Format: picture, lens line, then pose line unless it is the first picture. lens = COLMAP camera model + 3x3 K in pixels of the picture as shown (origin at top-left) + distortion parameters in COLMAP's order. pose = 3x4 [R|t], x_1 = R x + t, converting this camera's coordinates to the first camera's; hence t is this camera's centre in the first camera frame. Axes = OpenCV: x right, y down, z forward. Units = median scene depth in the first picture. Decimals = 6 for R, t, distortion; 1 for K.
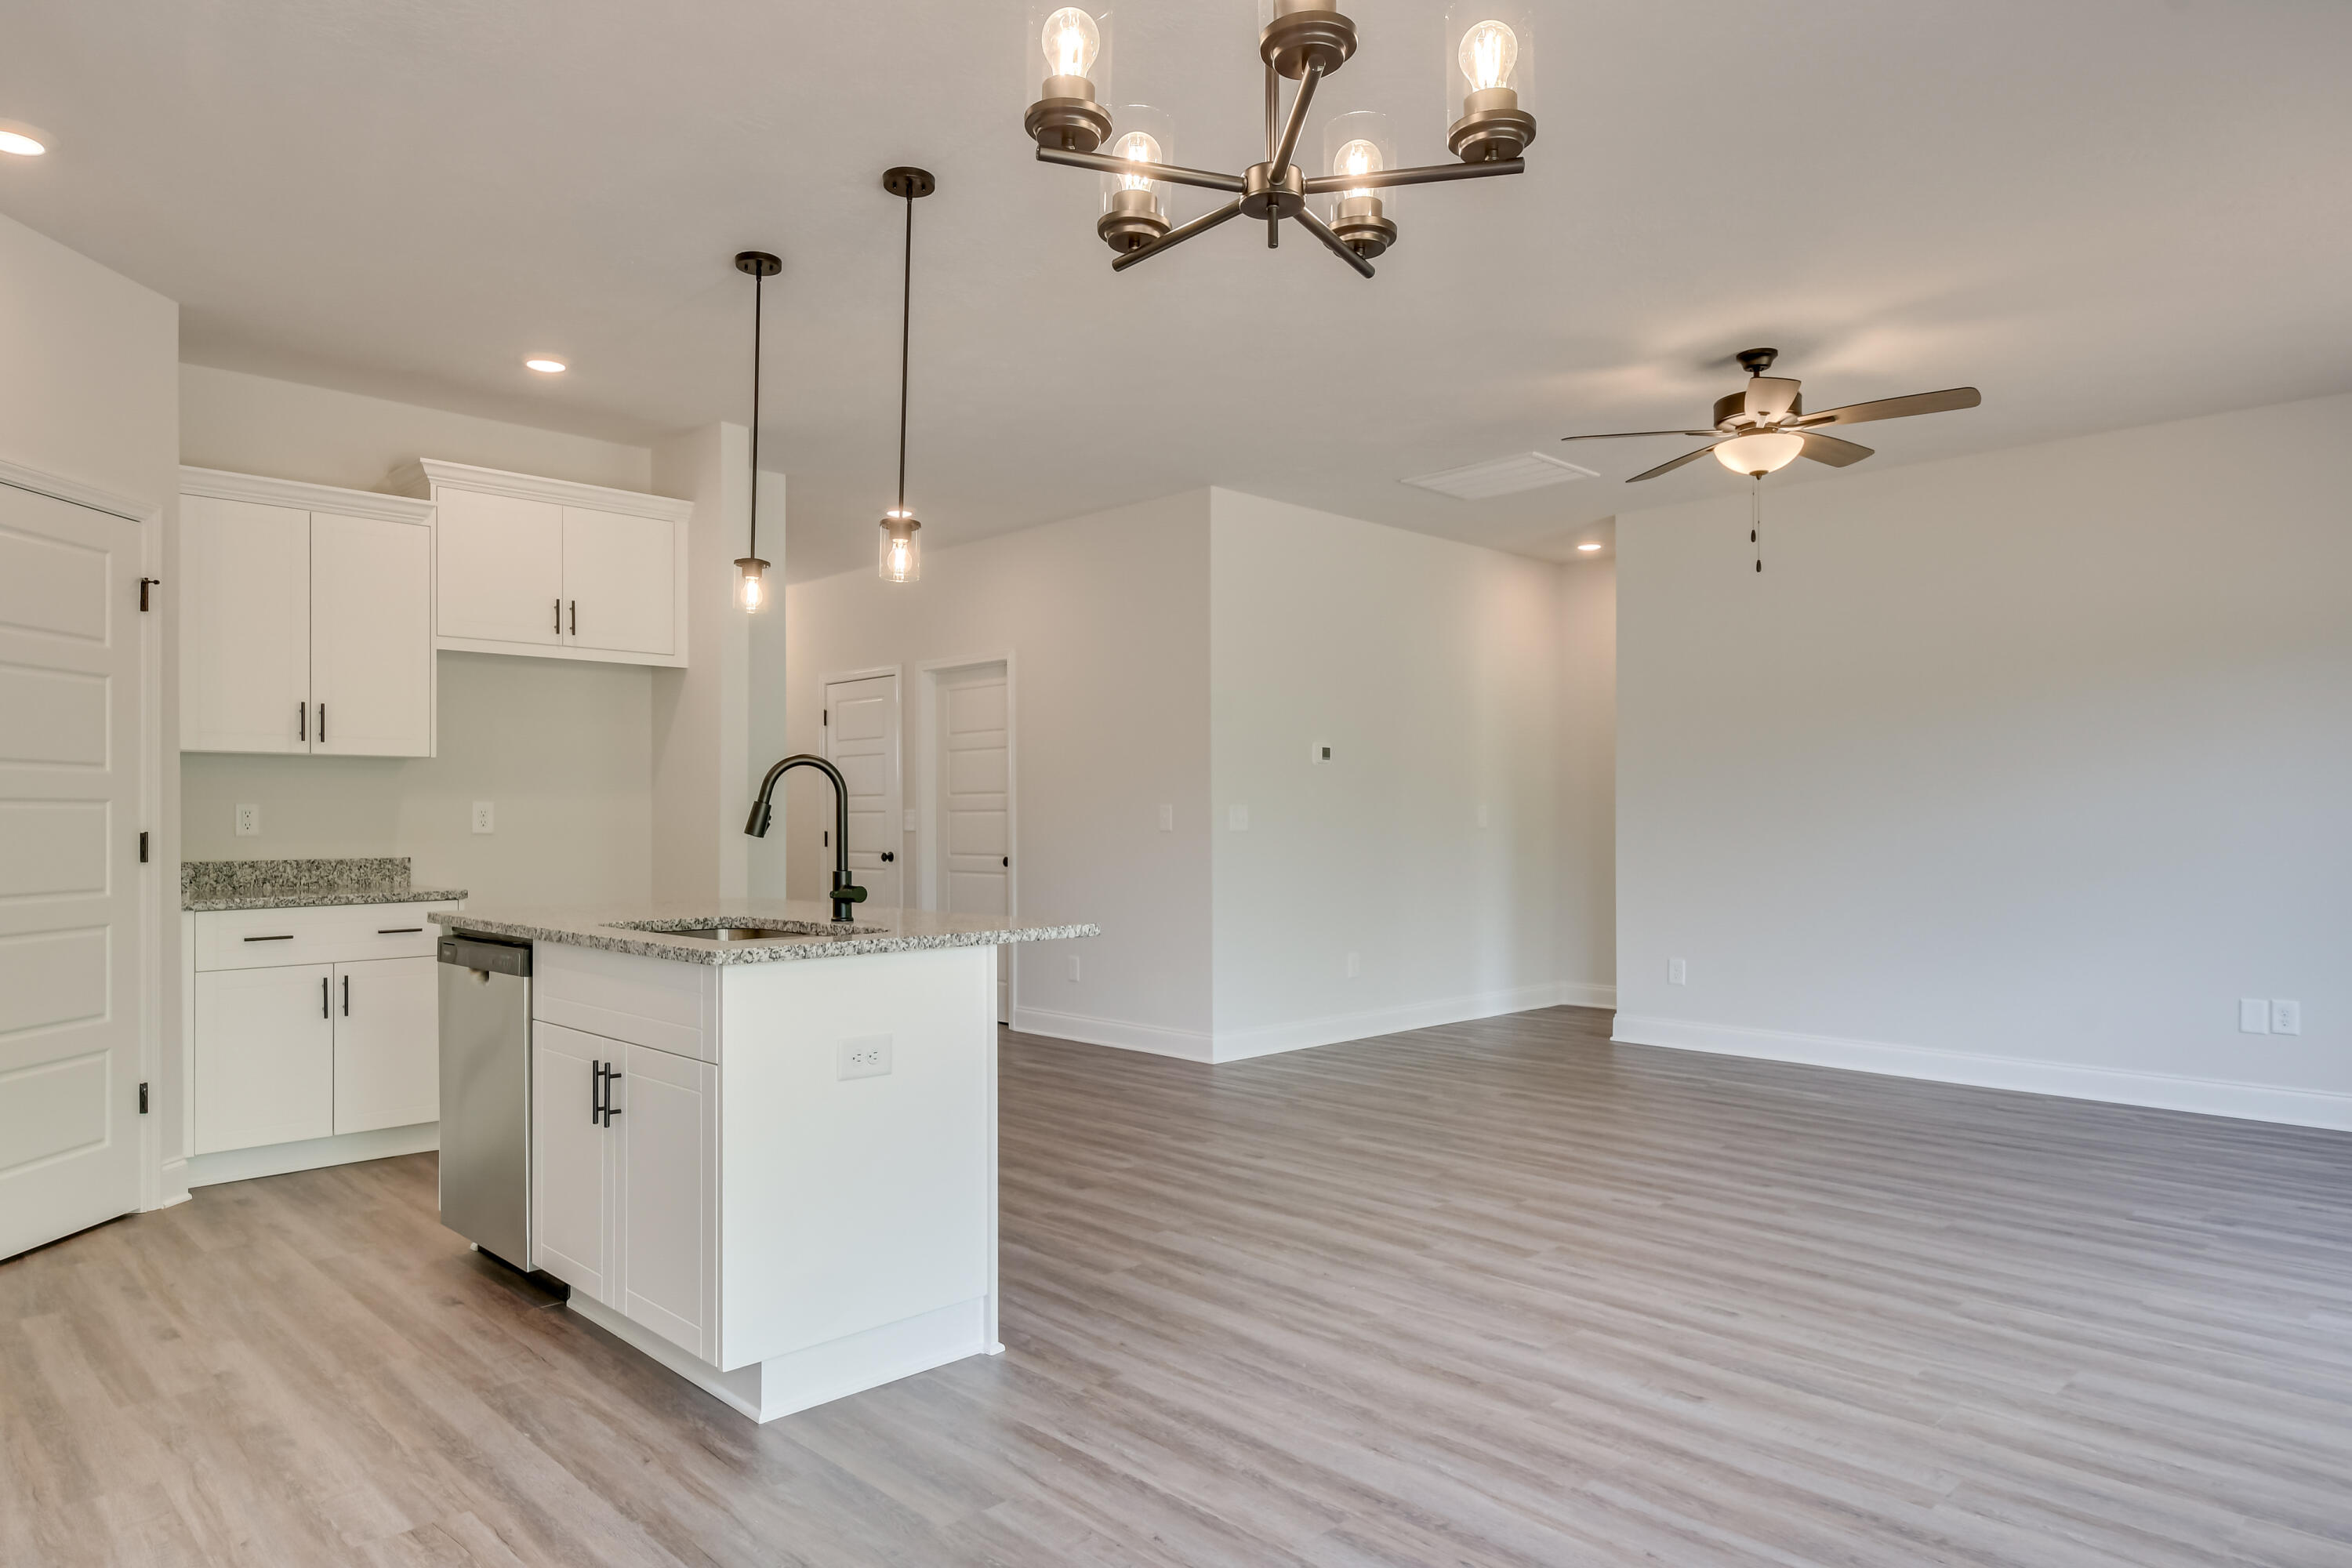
lens RADIAL K [[1435.2, 0, 1194.4], [0, 1435.2, 810.9], [0, 0, 1]] dist [0.015577, -0.001445]
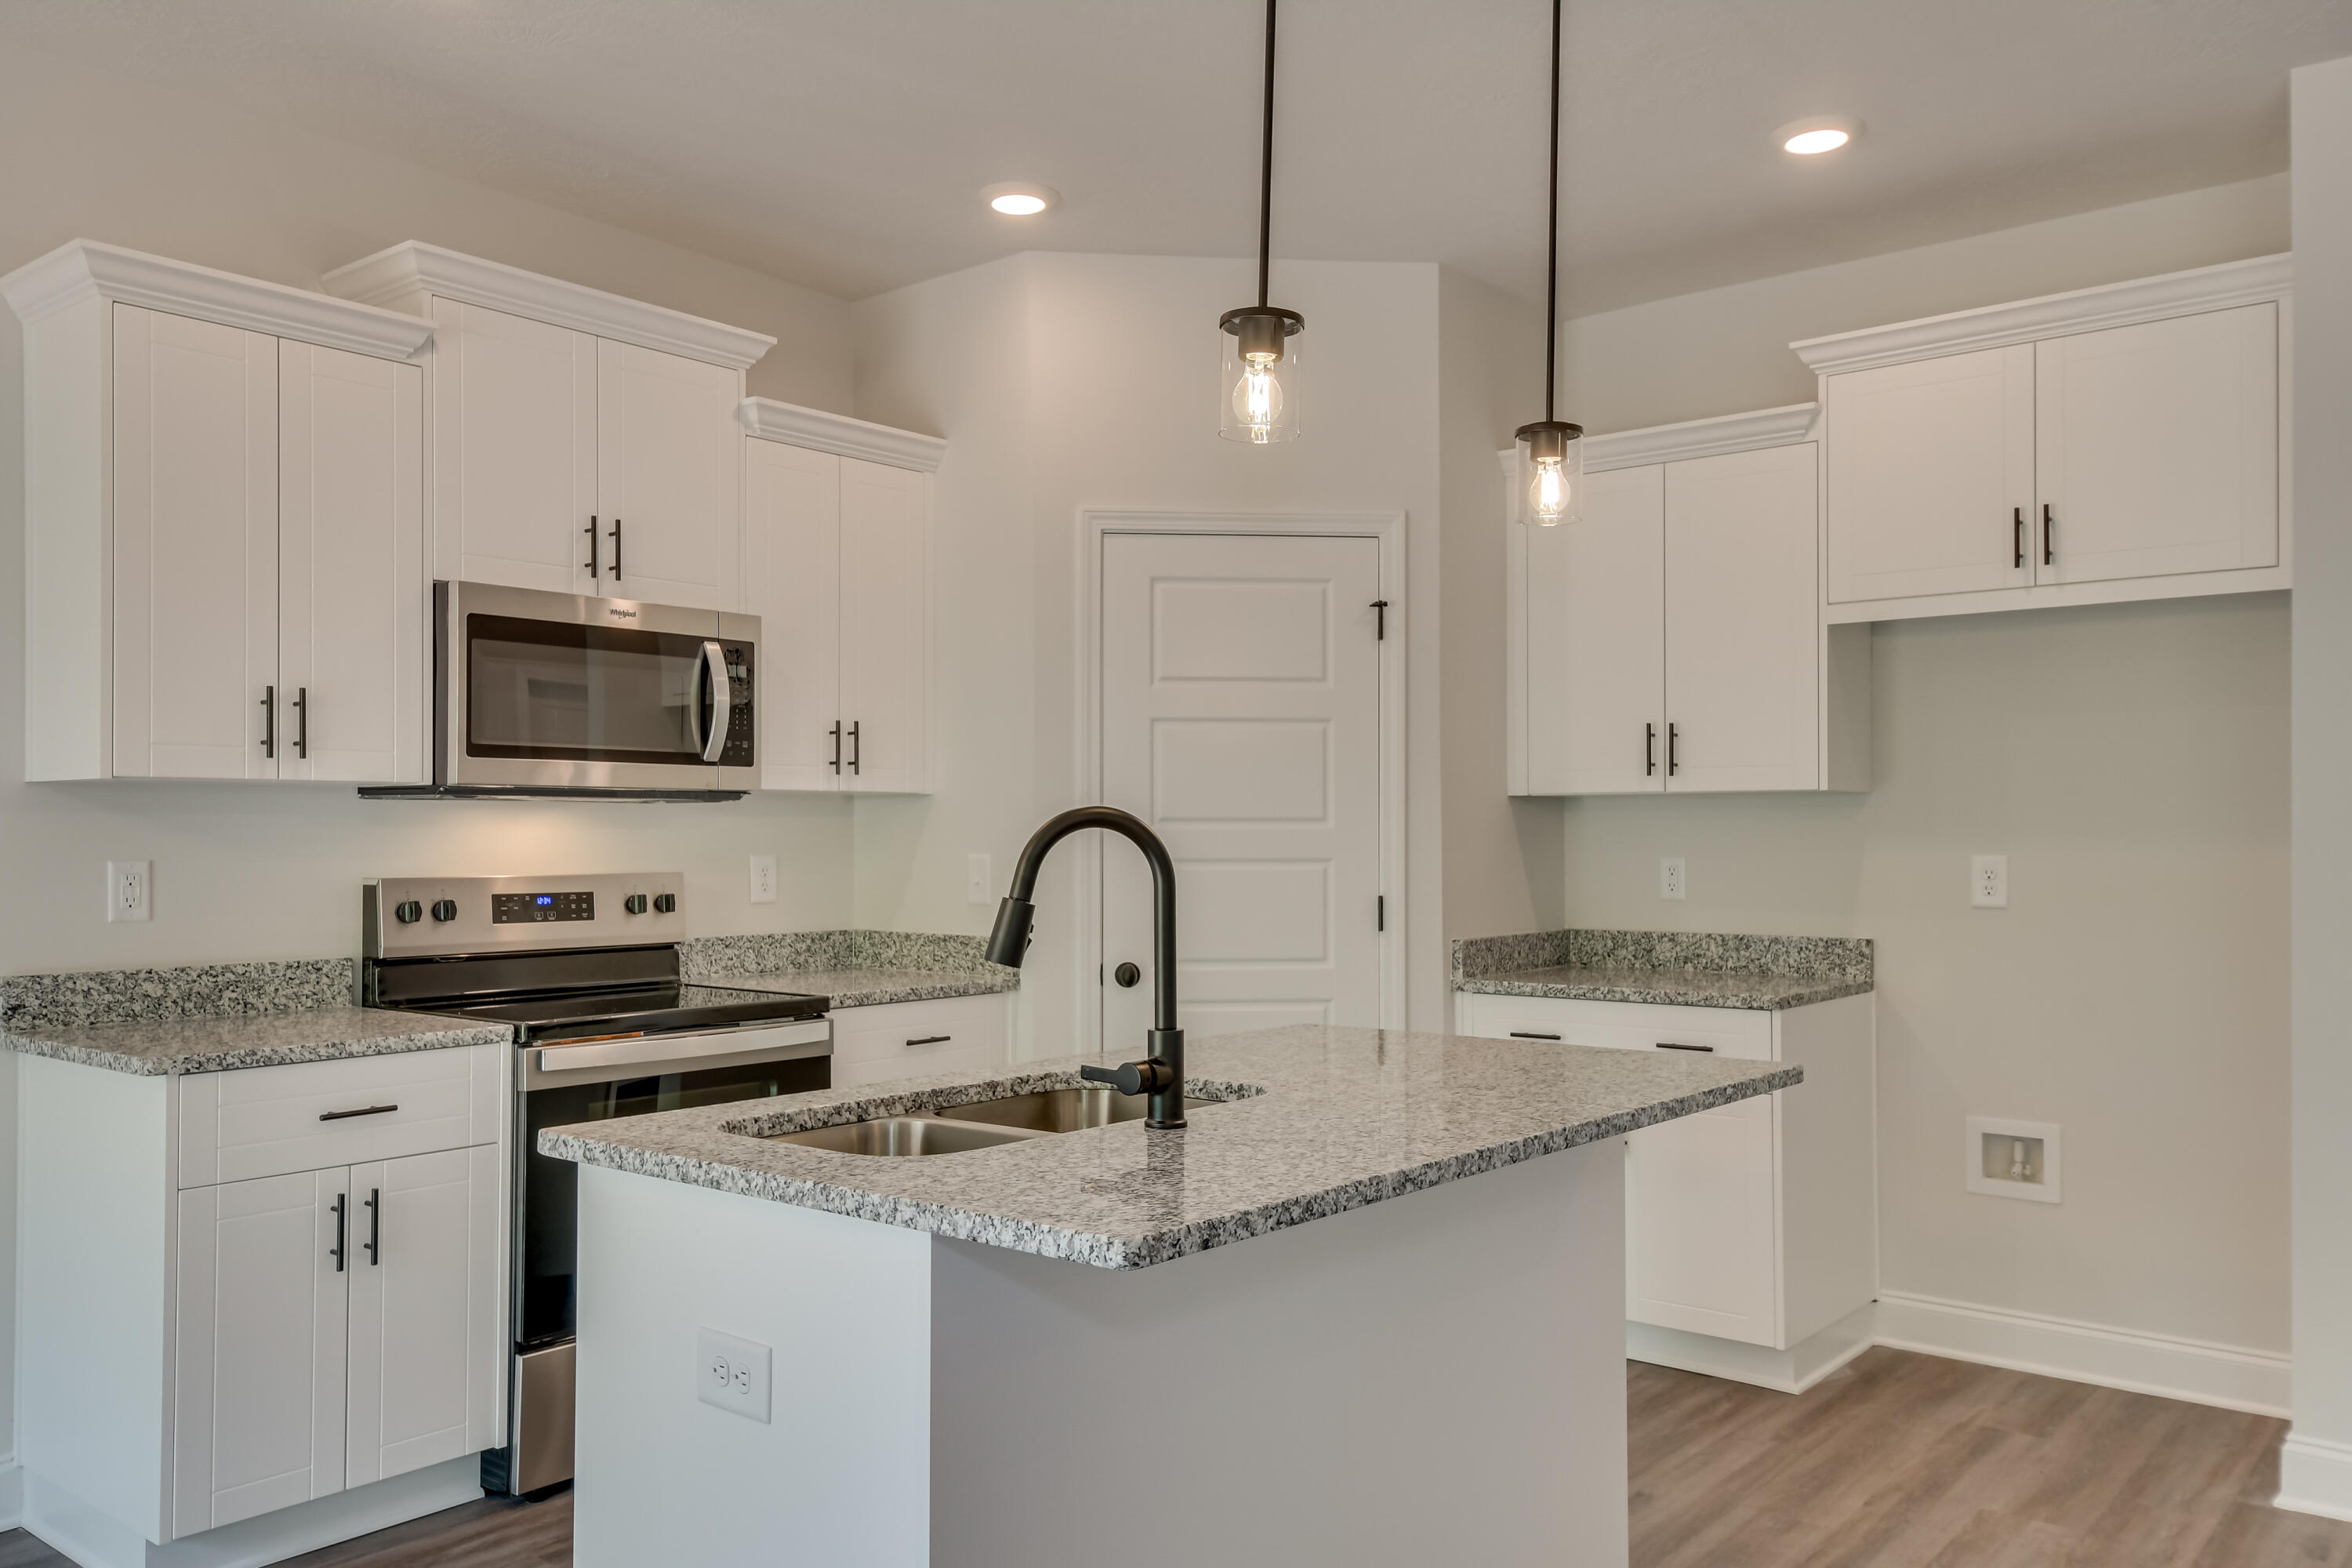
lens RADIAL K [[1801.7, 0, 1101.3], [0, 1801.7, 807.8], [0, 0, 1]] dist [0.023641, 0.002135]
pose [[0.092082, -0.013185, -0.995664, 0.284063], [0.004712, 0.999907, -0.012805, -0.021511], [0.995740, -0.003512, 0.092136, 0.642280]]
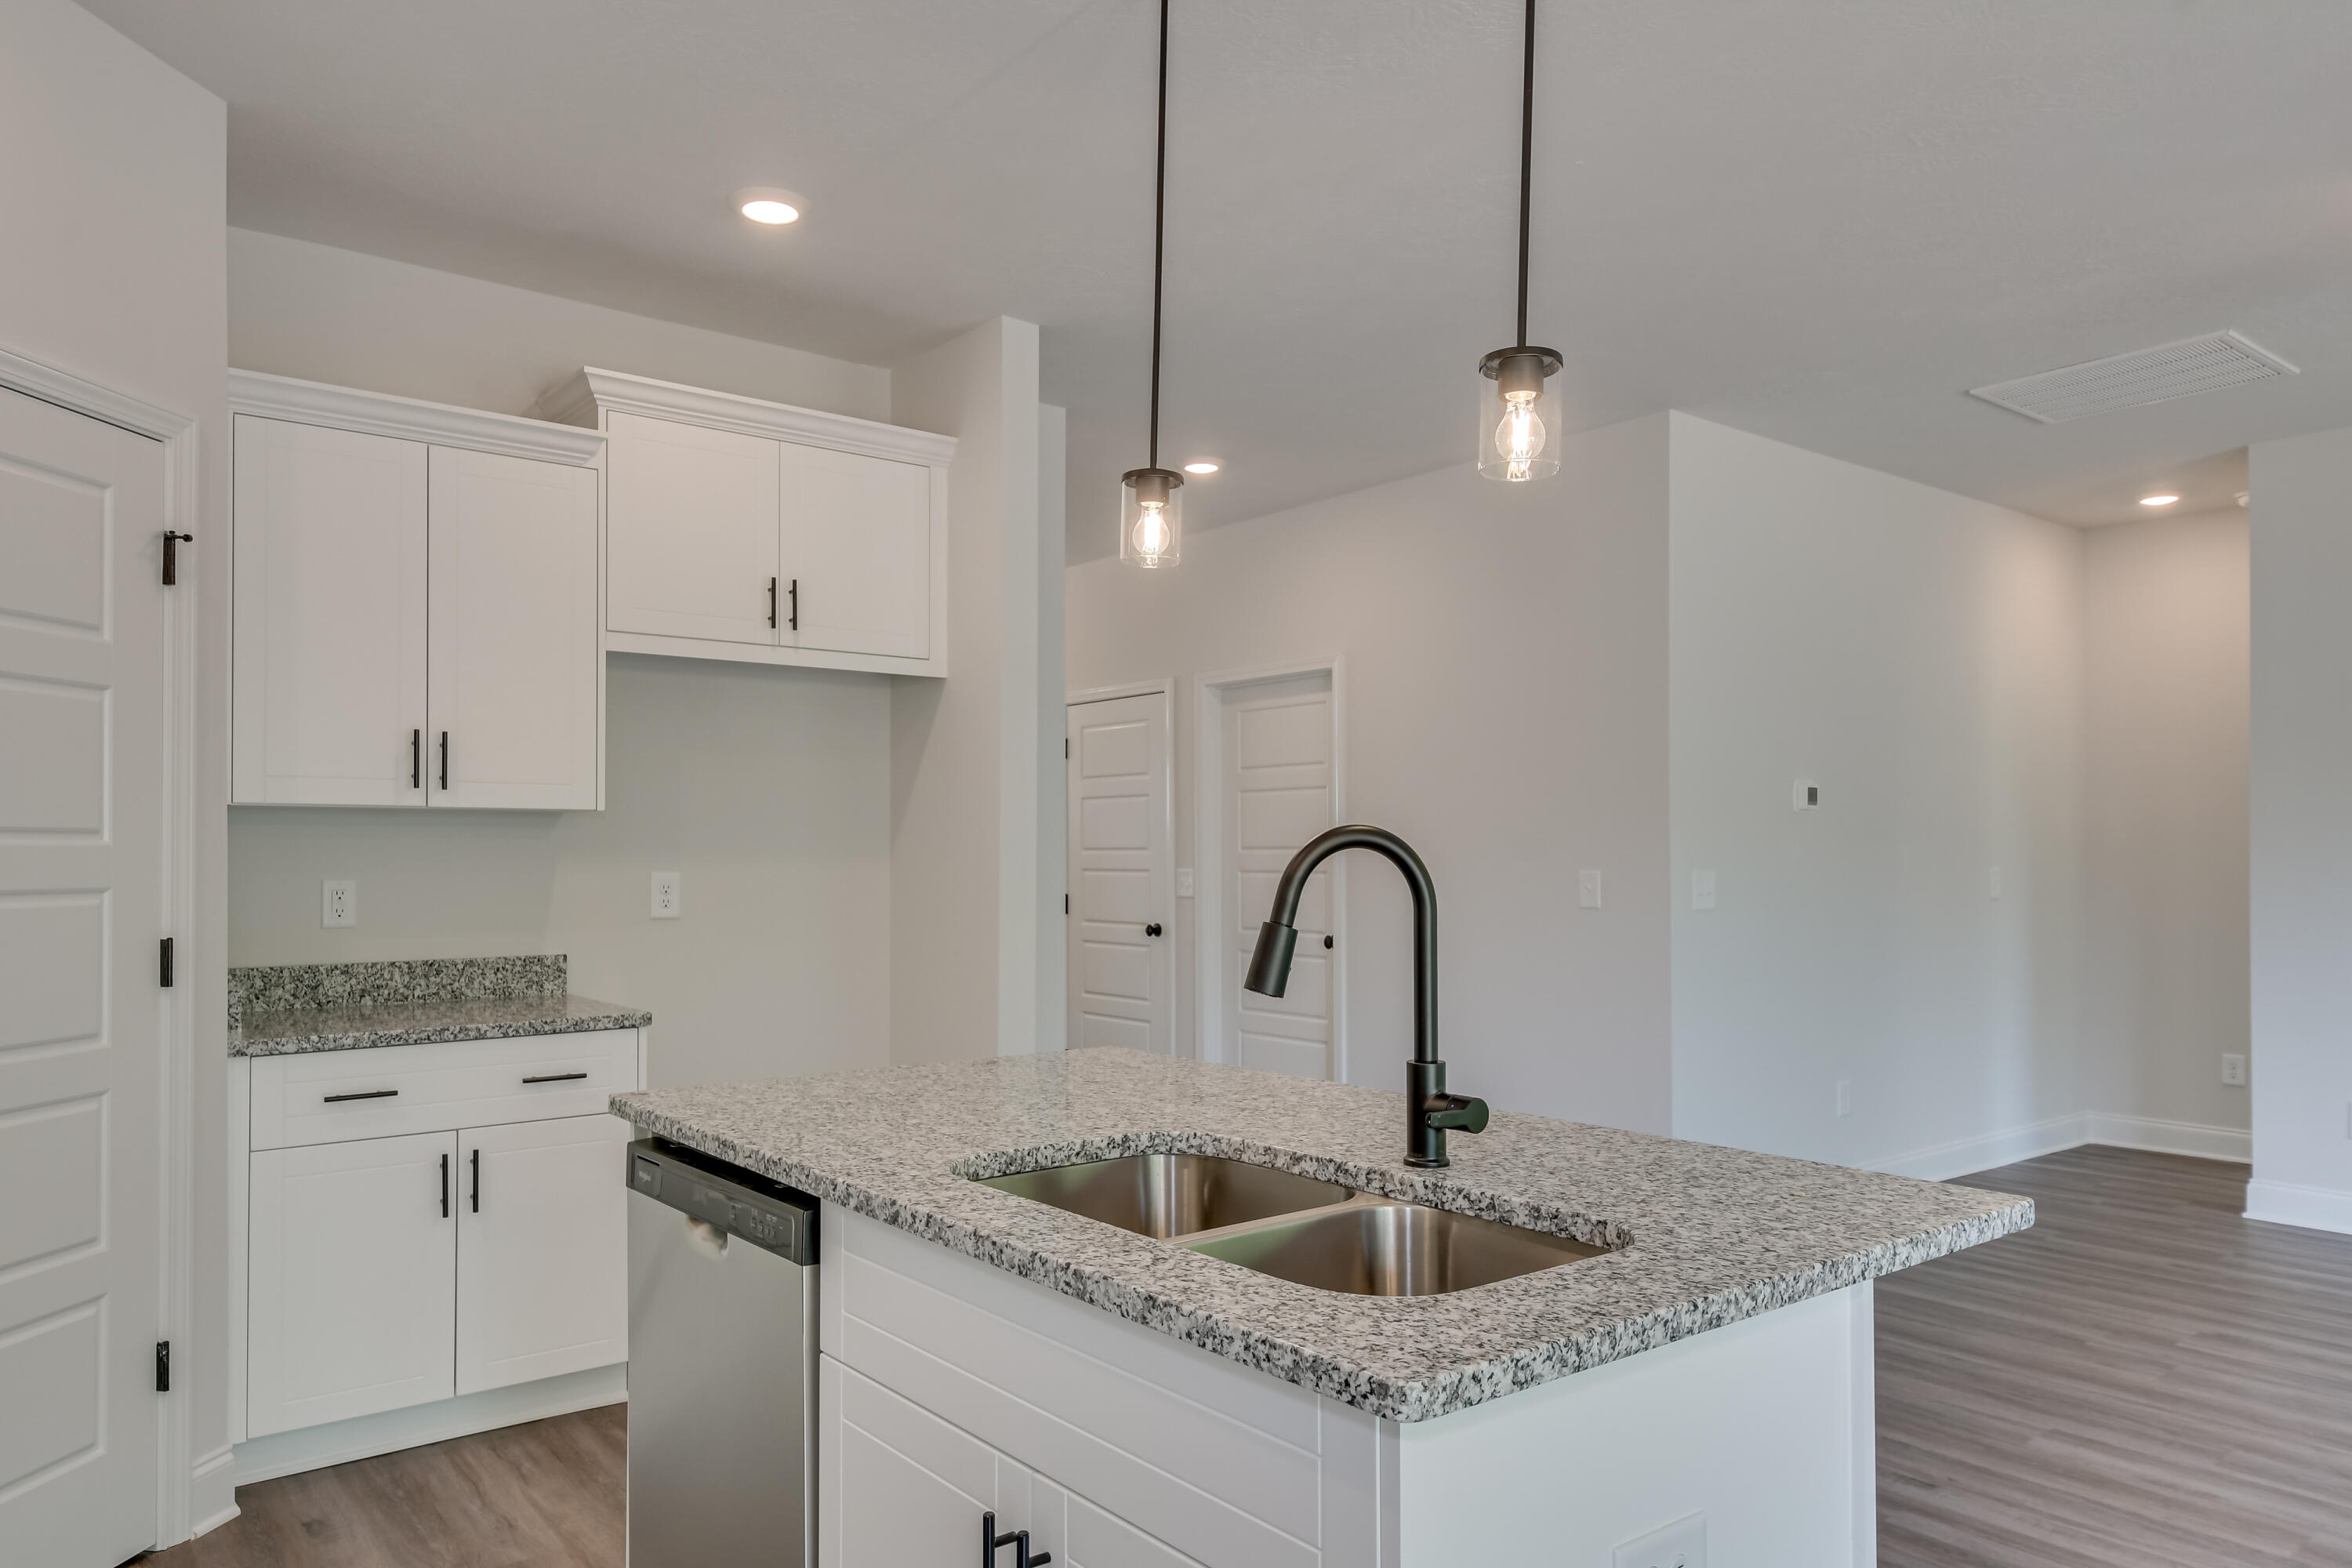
lens RADIAL K [[1547.4, 0, 1207.1], [0, 1547.4, 837.7], [0, 0, 1]] dist [0.024463, 0.000623]
pose [[0.995397, 0.000913, -0.095833, -0.188210], [-0.001434, 0.999985, -0.005372, -0.022424], [0.095827, 0.005485, 0.995383, 0.324740]]
